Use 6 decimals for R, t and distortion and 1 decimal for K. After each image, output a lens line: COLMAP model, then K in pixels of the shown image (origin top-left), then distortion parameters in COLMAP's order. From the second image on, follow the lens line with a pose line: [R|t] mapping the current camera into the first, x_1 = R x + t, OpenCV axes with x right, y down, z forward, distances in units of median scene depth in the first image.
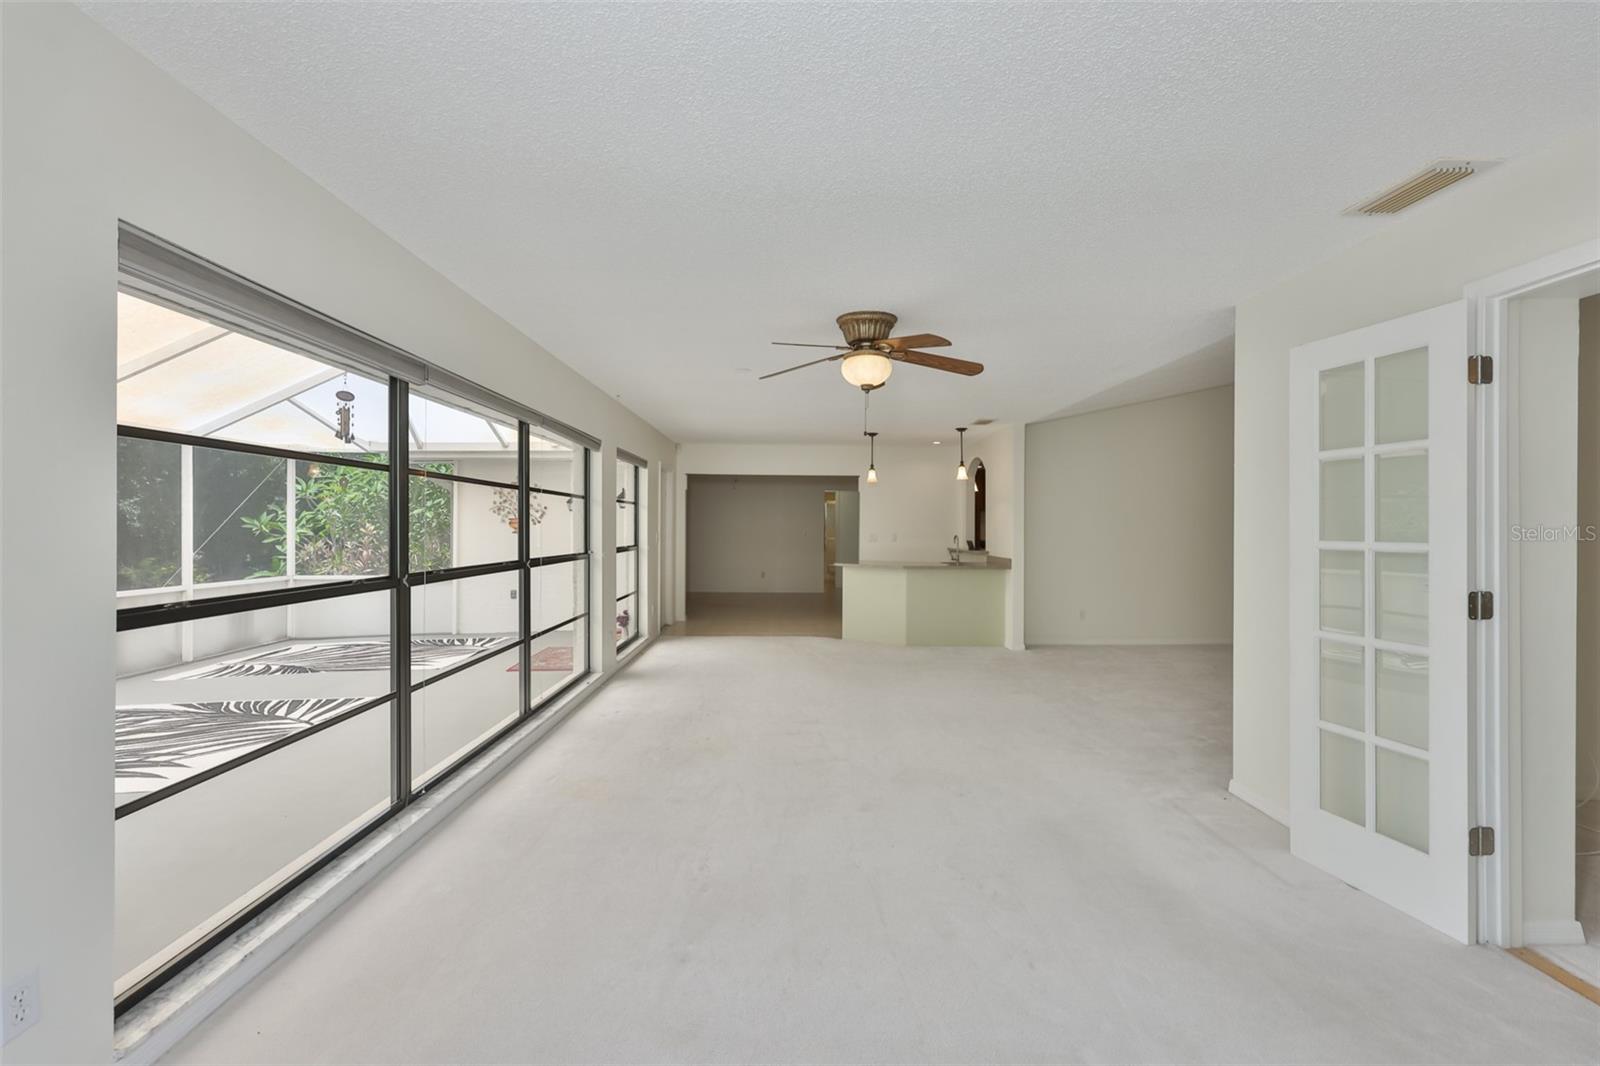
lens RADIAL K [[686.4, 0, 798.0], [0, 686.4, 529.0], [0, 0, 1]] dist [-0.002177, -0.000085]
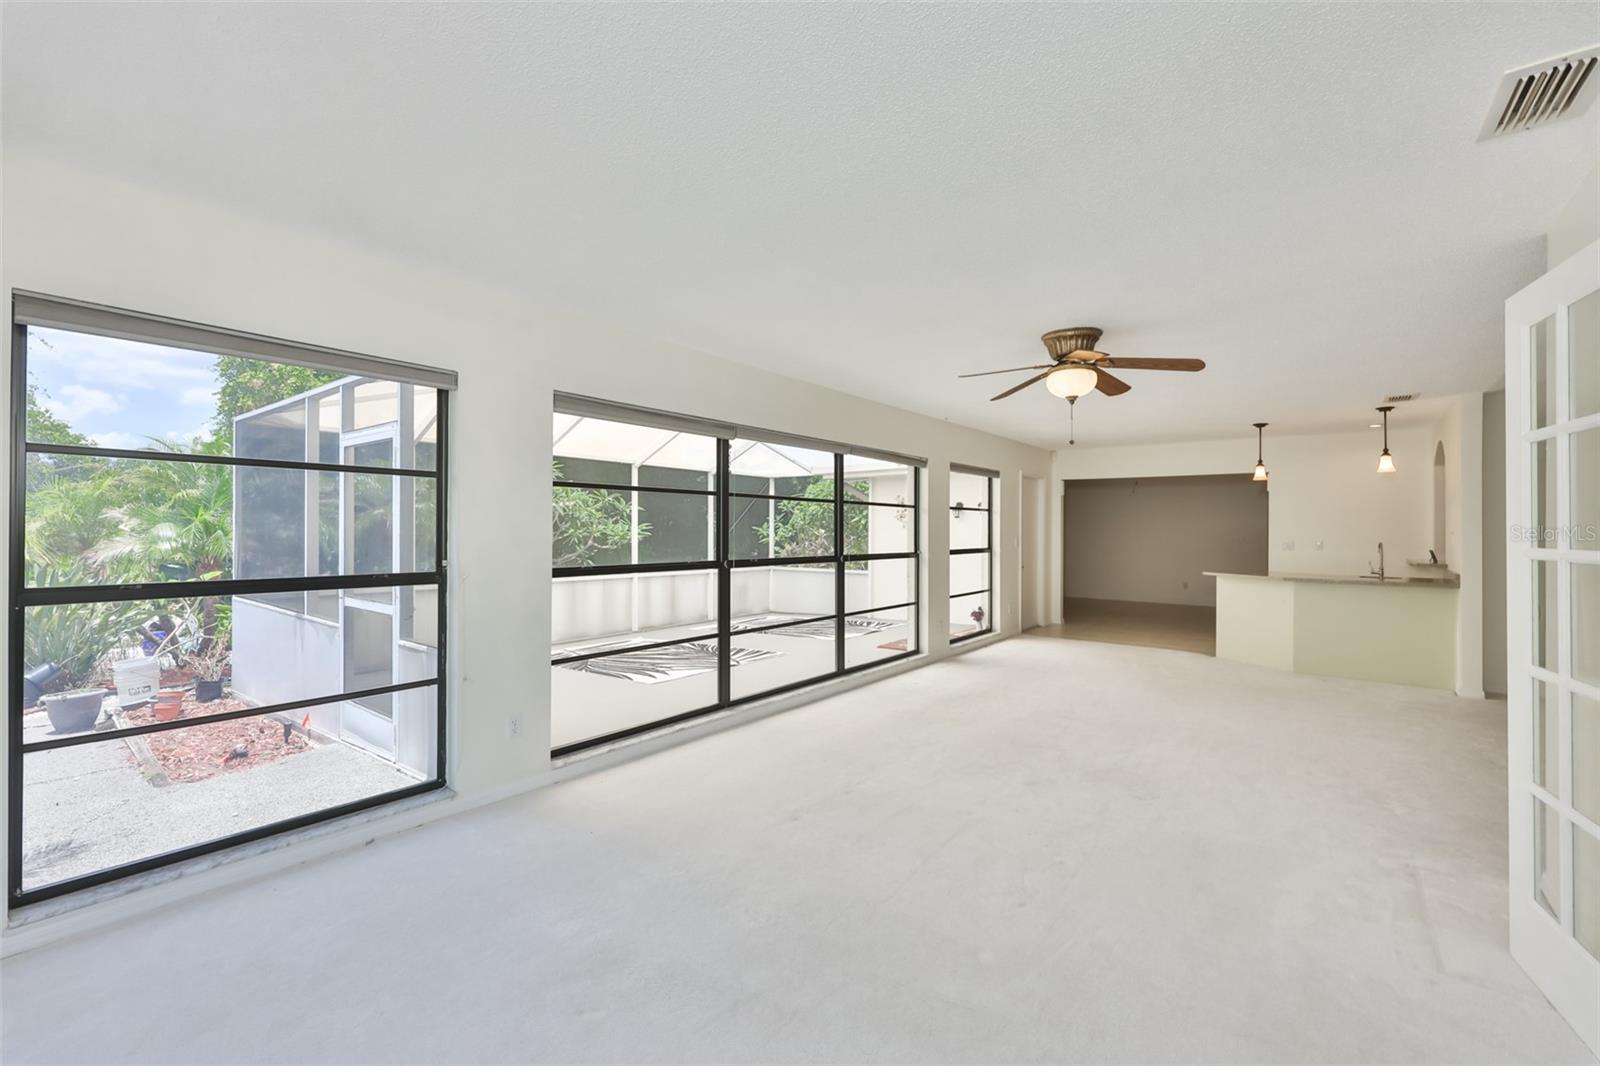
lens RADIAL K [[678.9, 0, 803.6], [0, 678.9, 532.2], [0, 0, 1]] dist [0.004582, -0.000118]
pose [[0.777104, 0.002383, -0.629367, 0.290327], [-0.004743, 0.999987, -0.002070, 0.002211], [0.629354, 0.004593, 0.777105, -0.049327]]
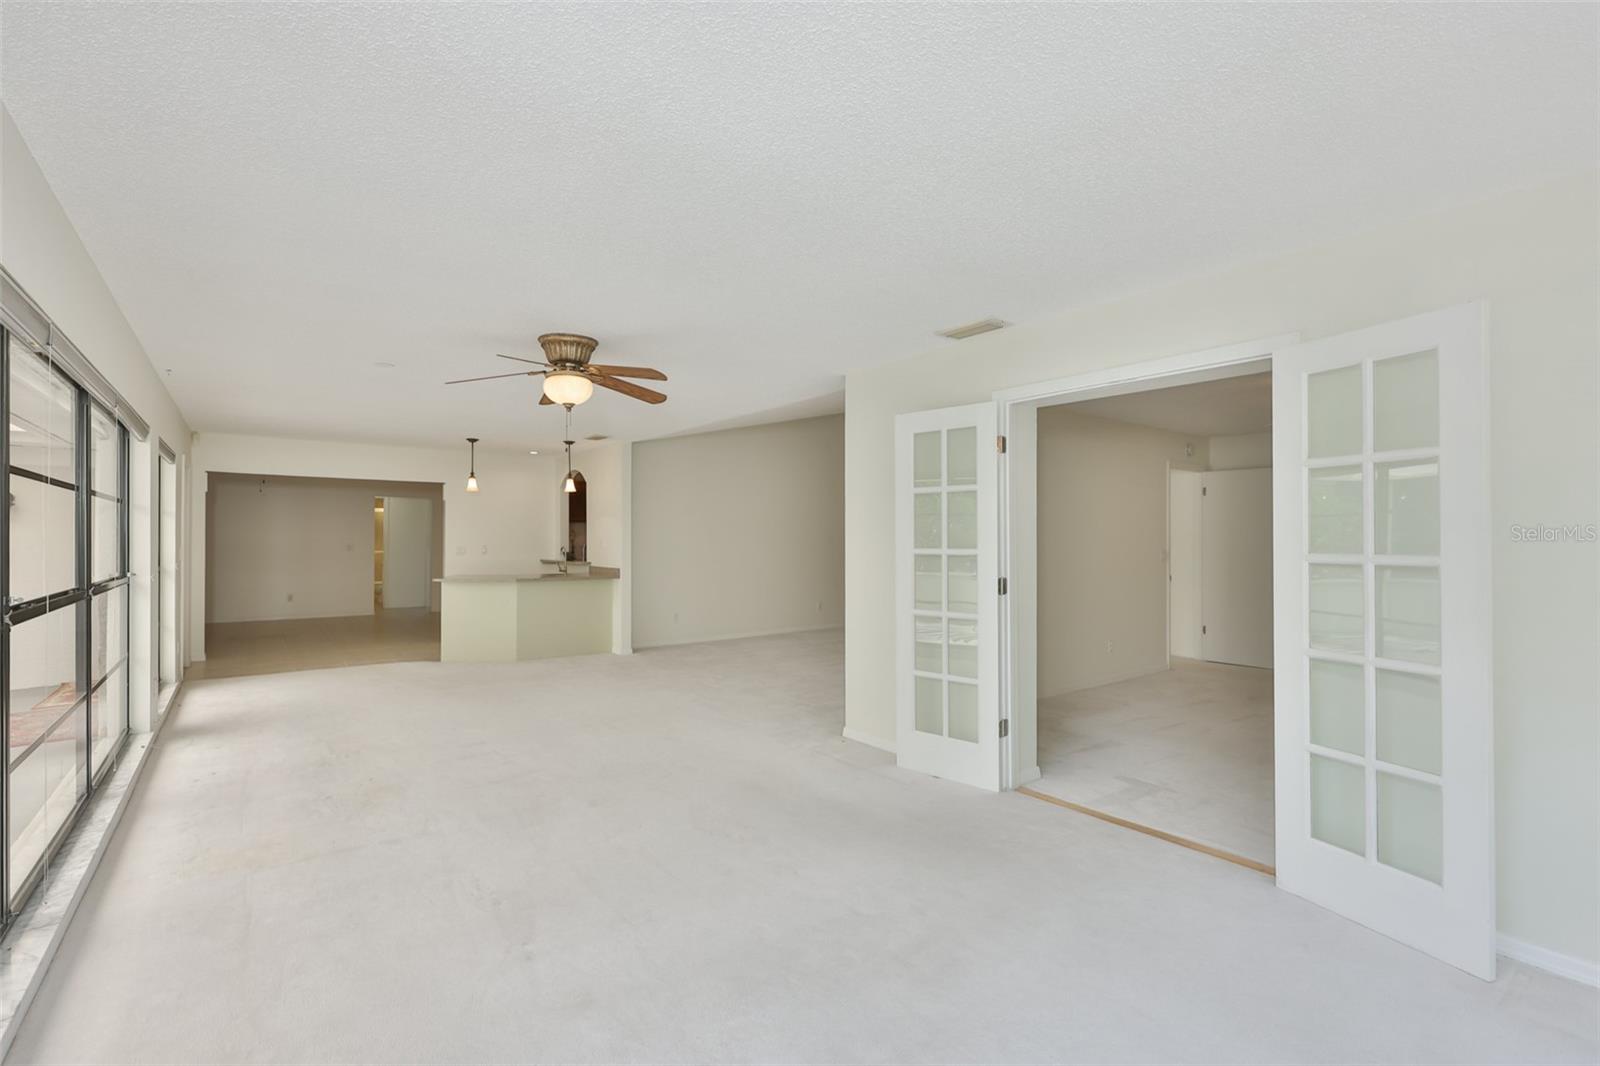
lens RADIAL K [[696.5, 0, 775.6], [0, 696.5, 535.2], [0, 0, 1]] dist [-0.001479, -0.000078]
pose [[0.822976, -0.001161, 0.568075, -0.159678], [0.004790, 0.999977, -0.004896, -0.002440], [-0.568056, 0.006751, 0.822962, -0.030758]]
